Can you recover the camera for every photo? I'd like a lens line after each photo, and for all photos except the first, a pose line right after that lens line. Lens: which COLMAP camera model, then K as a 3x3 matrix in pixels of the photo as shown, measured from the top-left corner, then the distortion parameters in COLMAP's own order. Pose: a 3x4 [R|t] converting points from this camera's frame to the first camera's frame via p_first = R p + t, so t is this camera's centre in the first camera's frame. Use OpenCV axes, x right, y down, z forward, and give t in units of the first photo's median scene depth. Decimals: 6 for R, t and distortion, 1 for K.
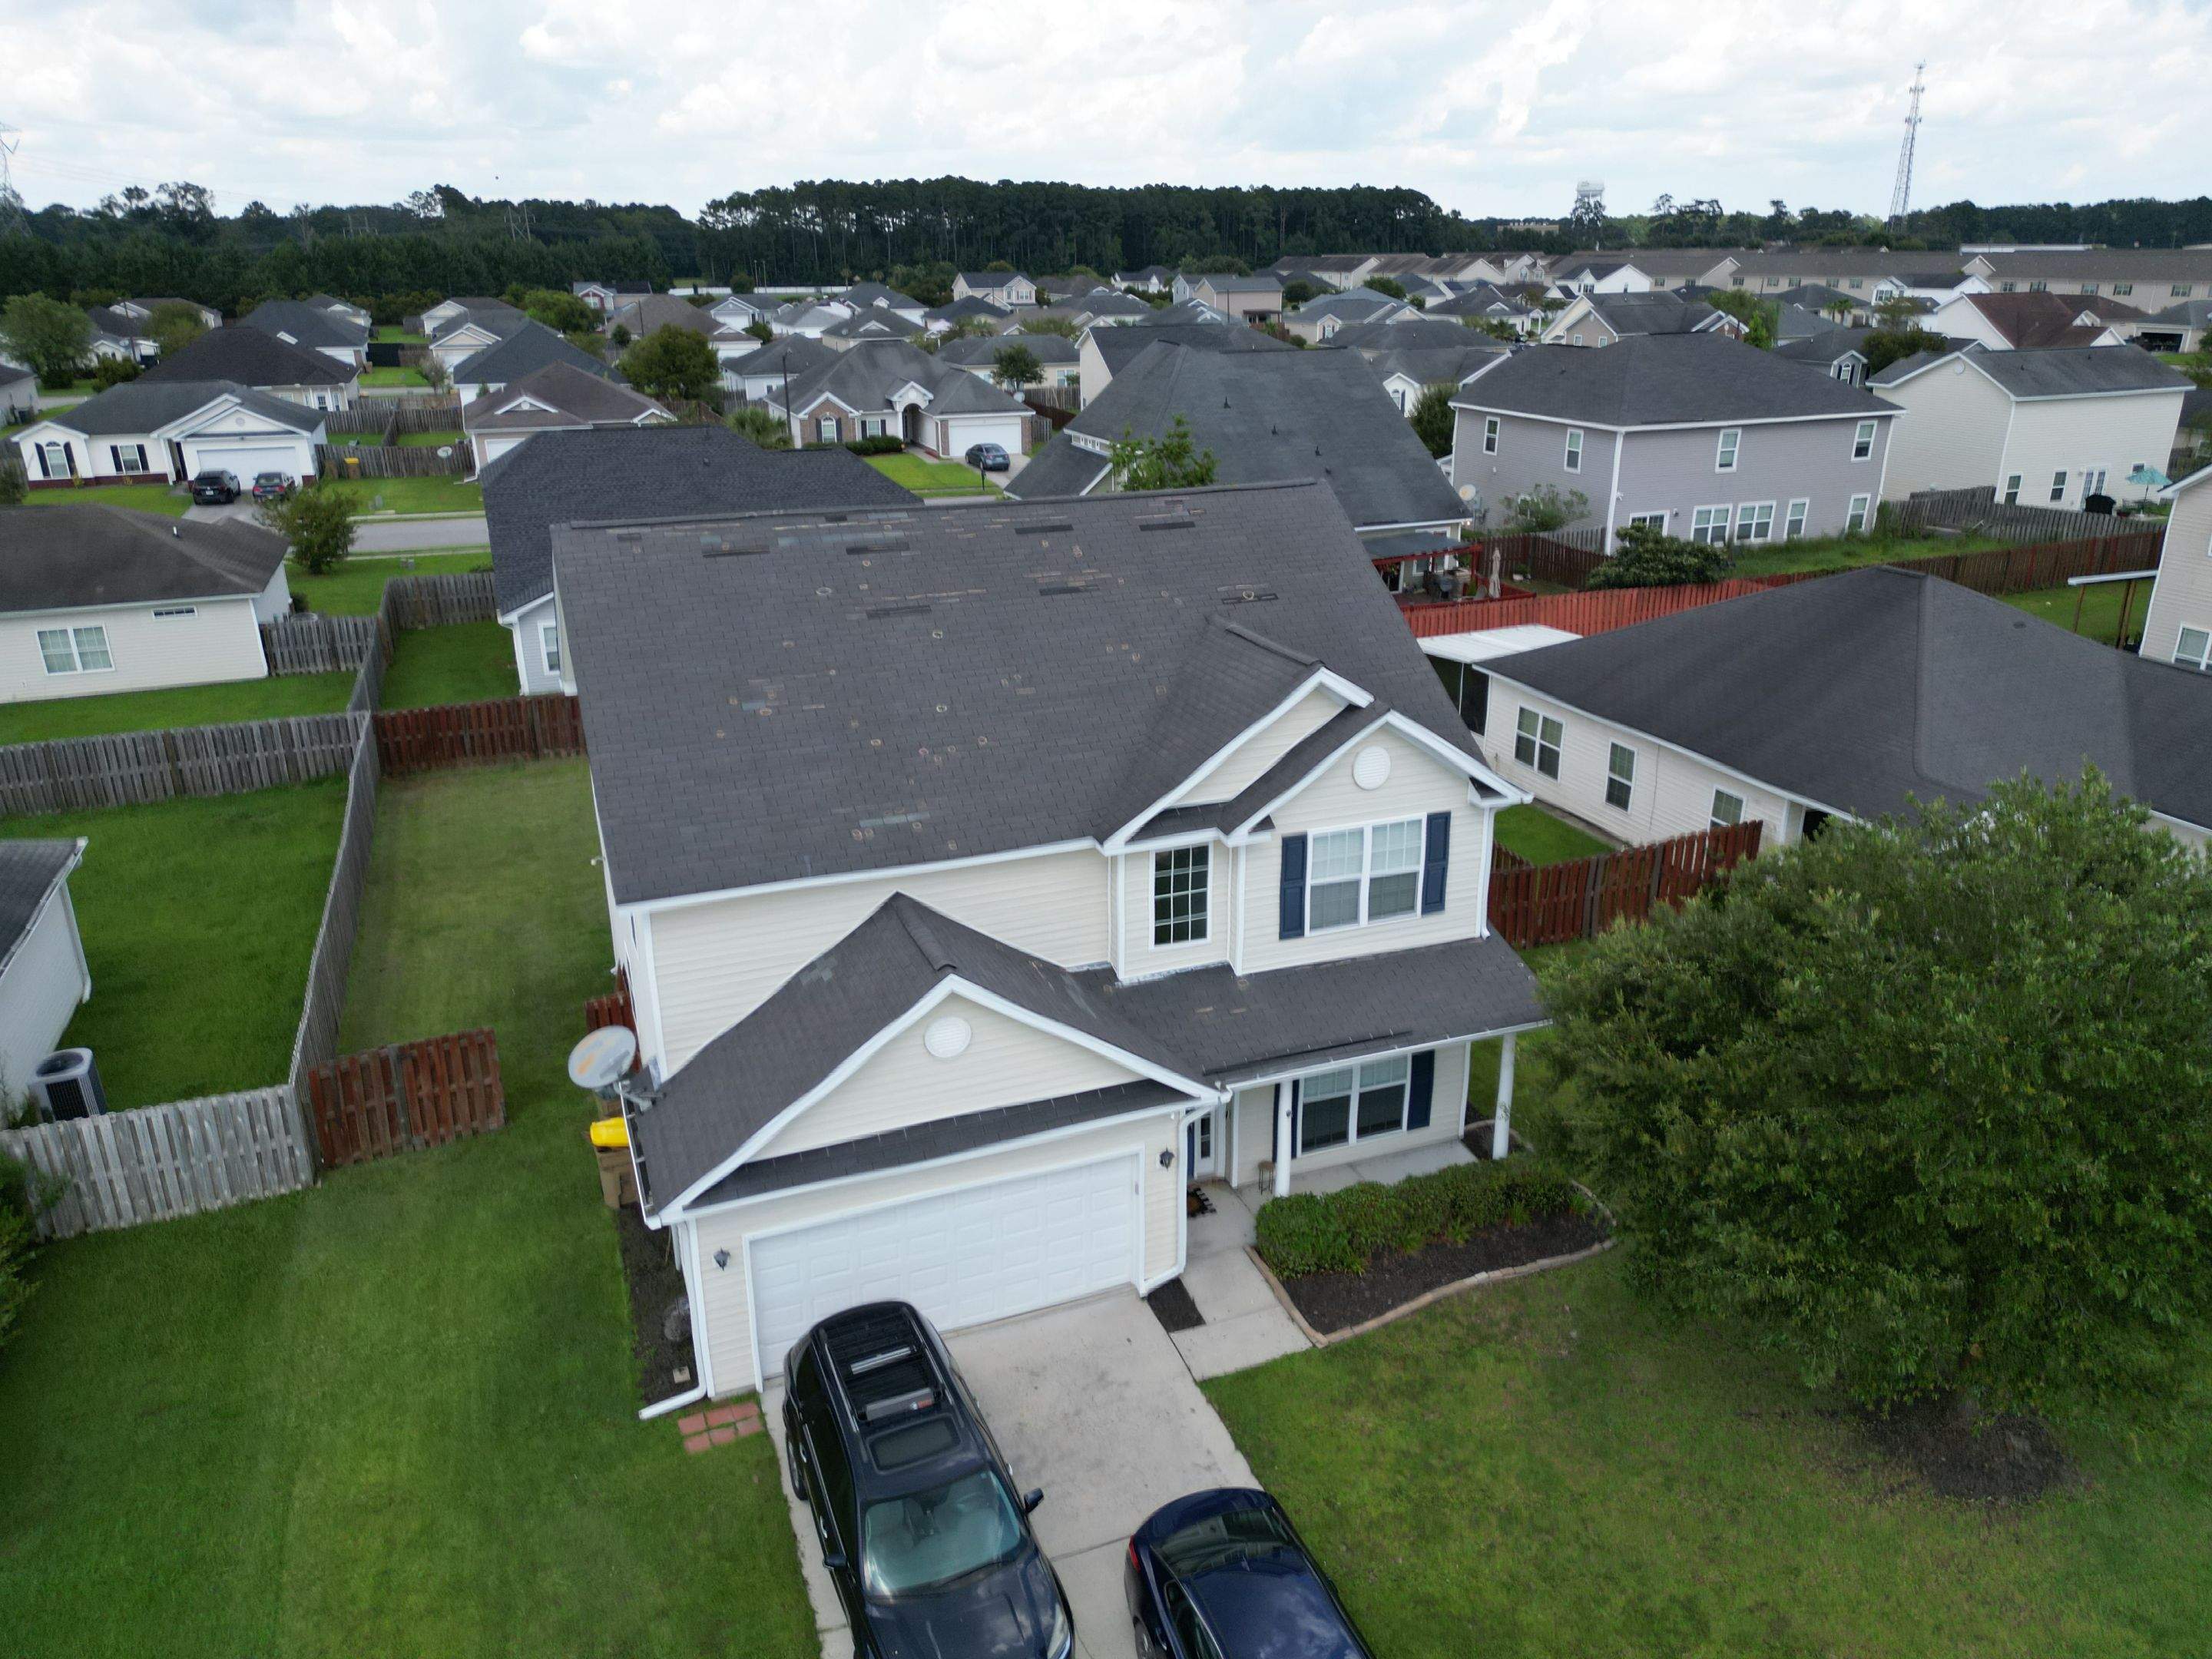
lens RADIAL K [[1563.7, 0, 1111.4], [0, 1563.7, 825.1], [0, 0, 1]] dist [0.073326, -0.068984]
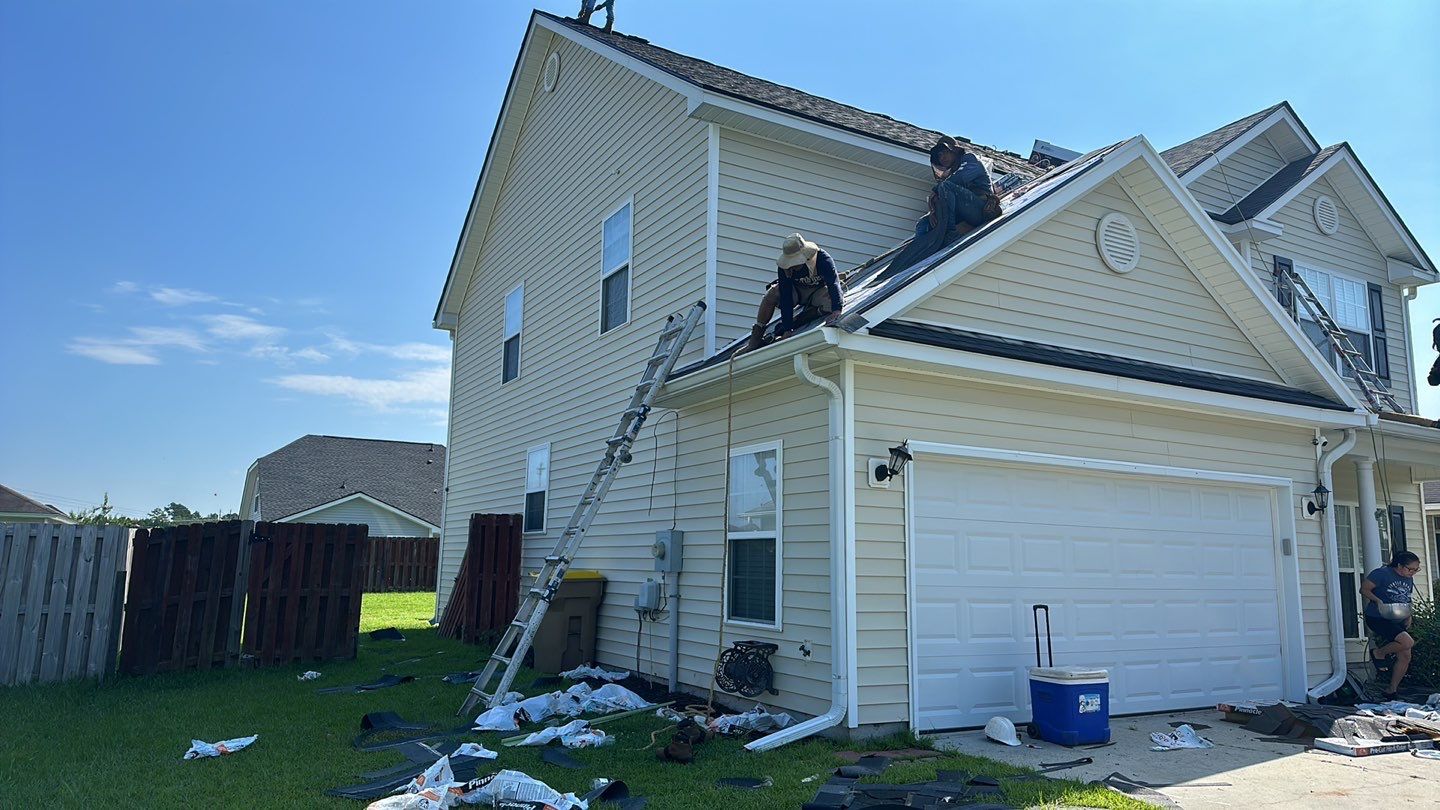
lens RADIAL K [[964.1, 0, 720.0], [0, 964.1, 405.0], [0, 0, 1]] dist [0.029365, 0.000223]
pose [[0.989570, 0.044255, 0.137088, -0.164862], [0.029969, 0.867573, -0.496406, 0.199640], [-0.140903, 0.495337, 0.857198, 0.291771]]
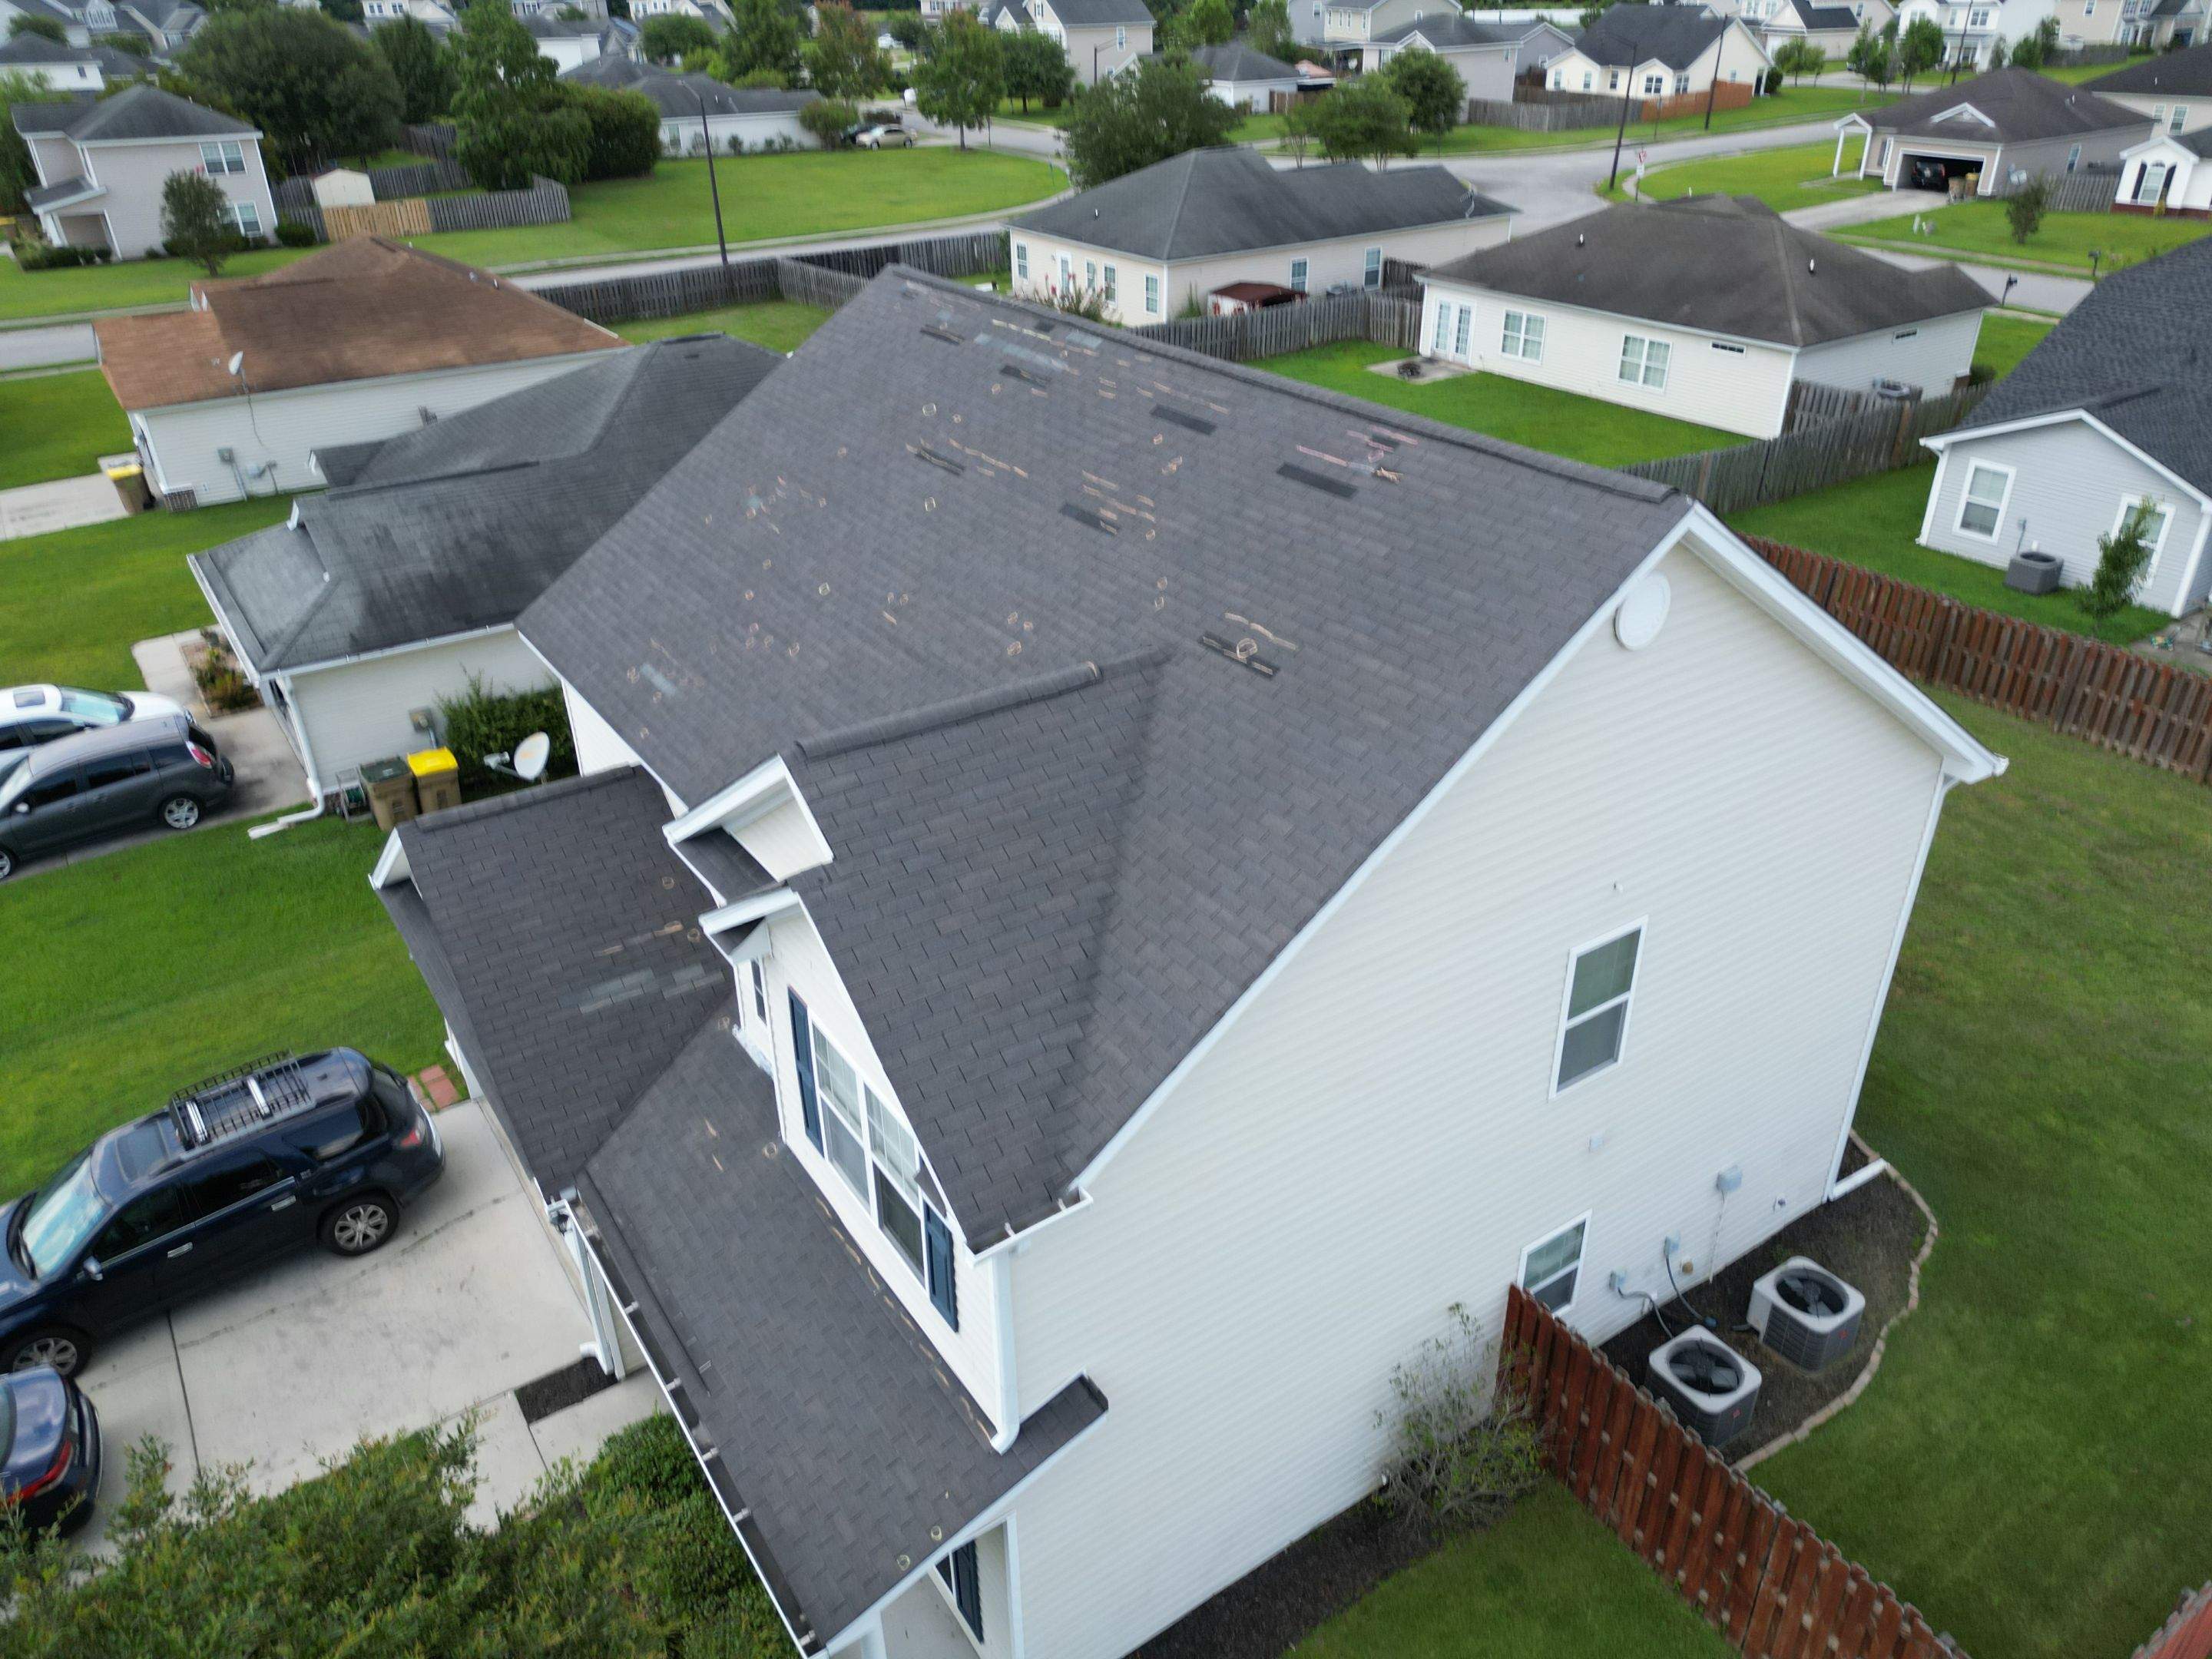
lens RADIAL K [[1599.4, 0, 1138.8], [0, 1599.4, 784.2], [0, 0, 1]] dist [0.084207, -0.079689]
pose [[0.237525, 0.451481, -0.860085, 0.324484], [-0.335238, 0.869125, 0.363645, -0.167279], [0.911700, 0.201958, 0.357792, 0.458196]]
